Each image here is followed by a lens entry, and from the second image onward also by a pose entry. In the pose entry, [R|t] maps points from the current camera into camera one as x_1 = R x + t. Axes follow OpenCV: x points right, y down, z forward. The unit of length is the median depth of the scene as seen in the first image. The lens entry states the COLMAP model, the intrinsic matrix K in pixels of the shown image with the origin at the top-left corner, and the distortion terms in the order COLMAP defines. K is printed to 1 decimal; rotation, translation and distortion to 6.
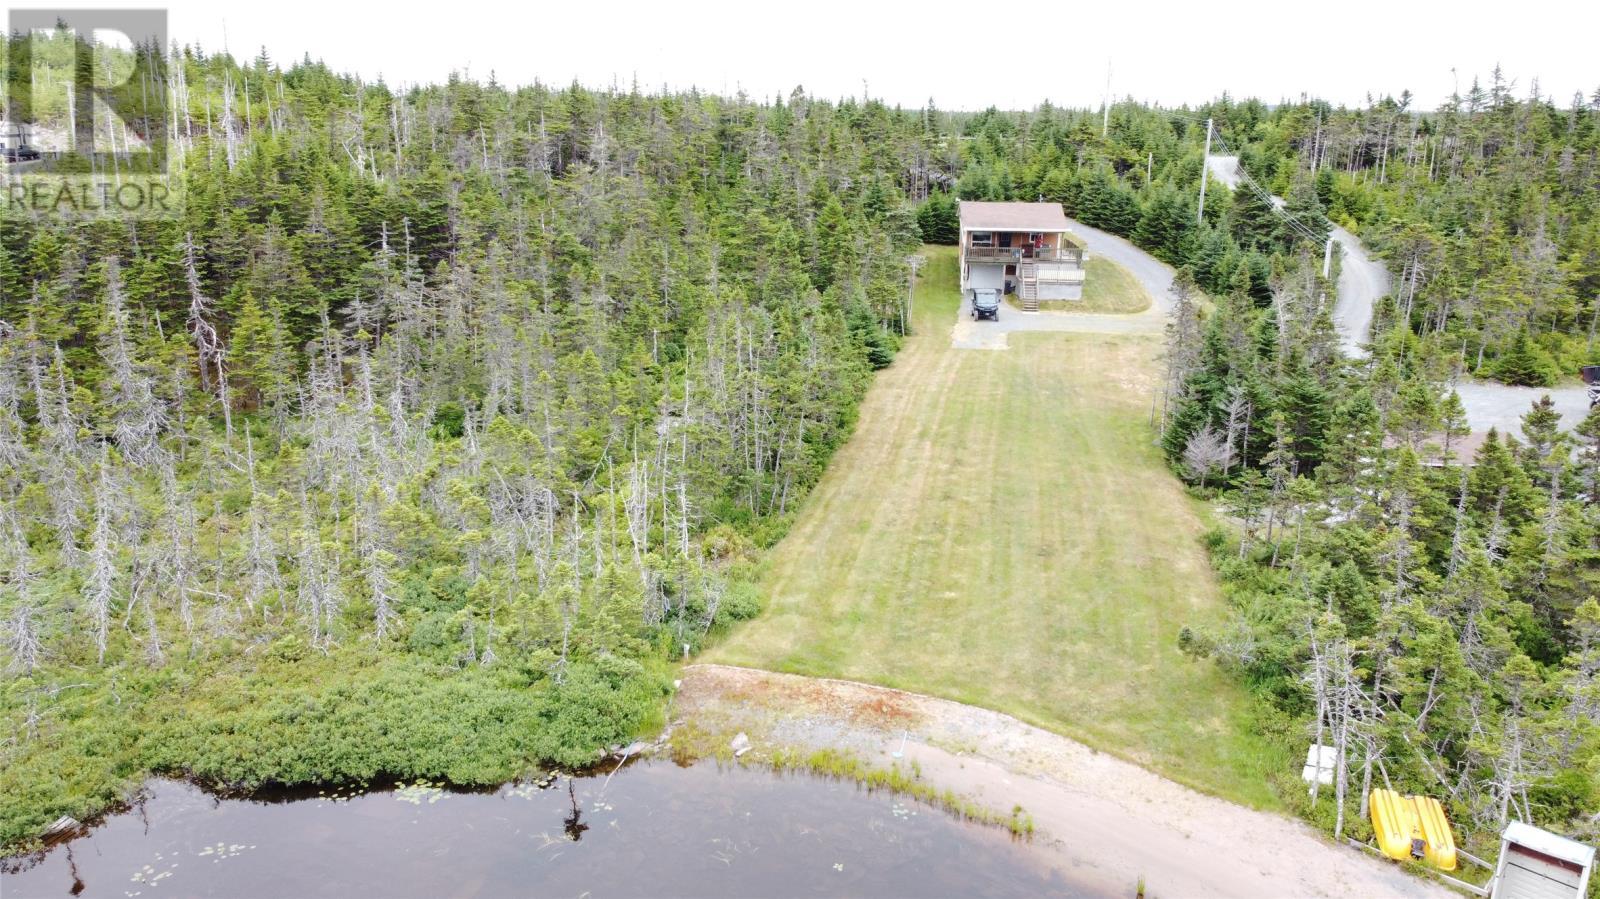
lens RADIAL K [[1209.5, 0, 800.0], [0, 1209.5, 449.5], [0, 0, 1]] dist [-0.001144, -0.004933]
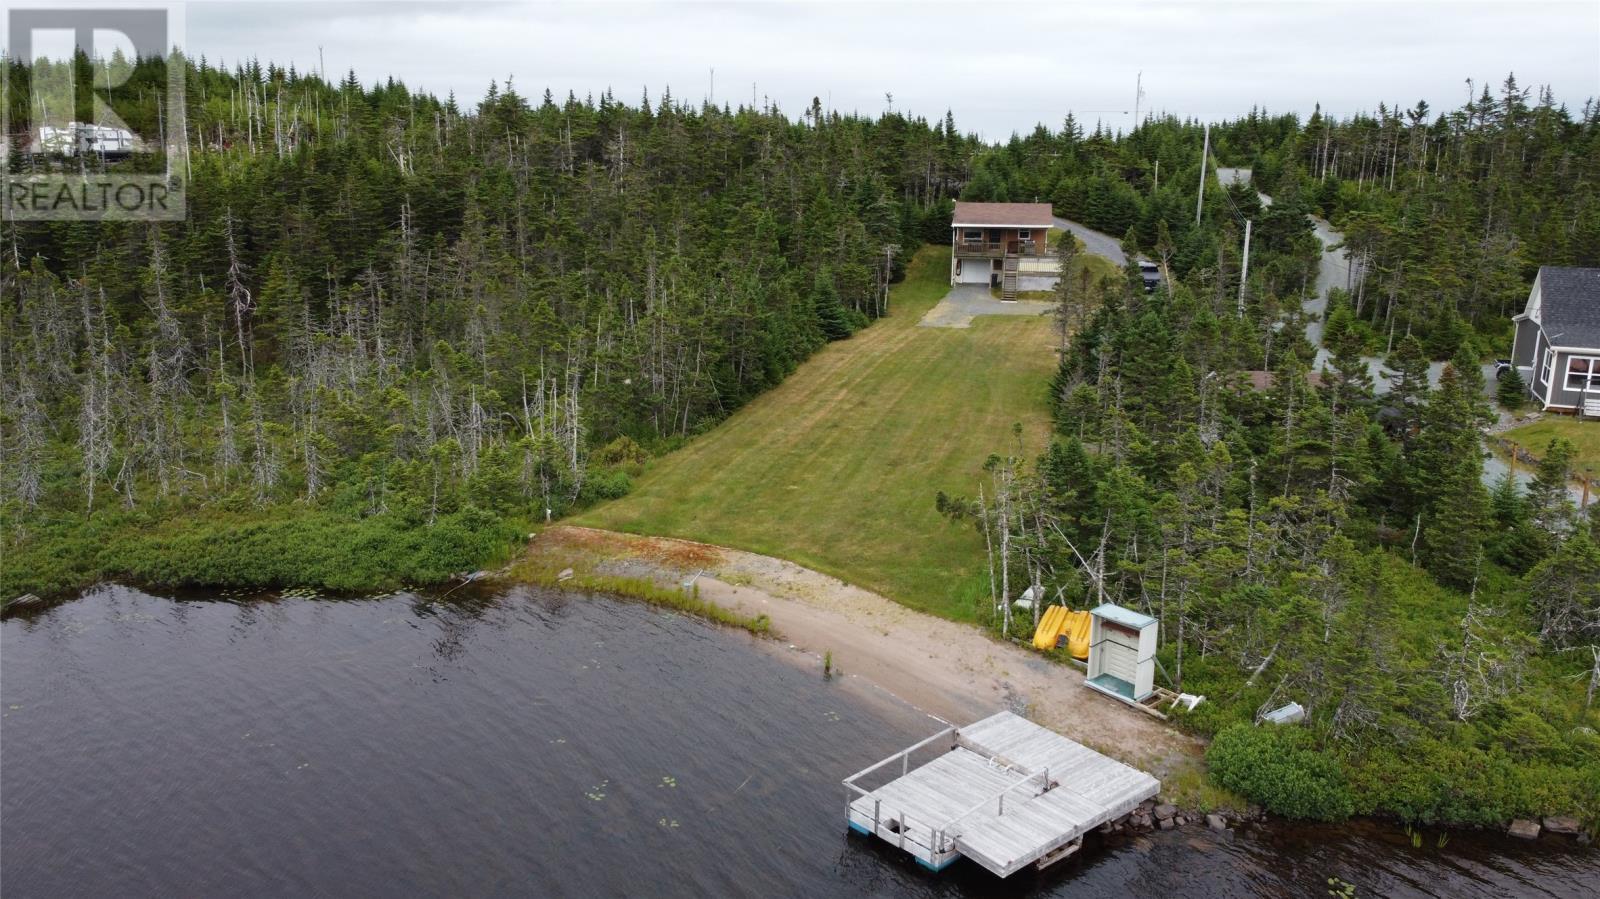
lens RADIAL K [[1209.5, 0, 800.0], [0, 1209.5, 449.5], [0, 0, 1]] dist [-0.001144, -0.004933]
pose [[0.995546, 0.019072, -0.092326, 0.146768], [-0.022025, 0.999274, -0.031071, 0.073724], [0.091667, 0.032966, 0.995244, -0.099409]]
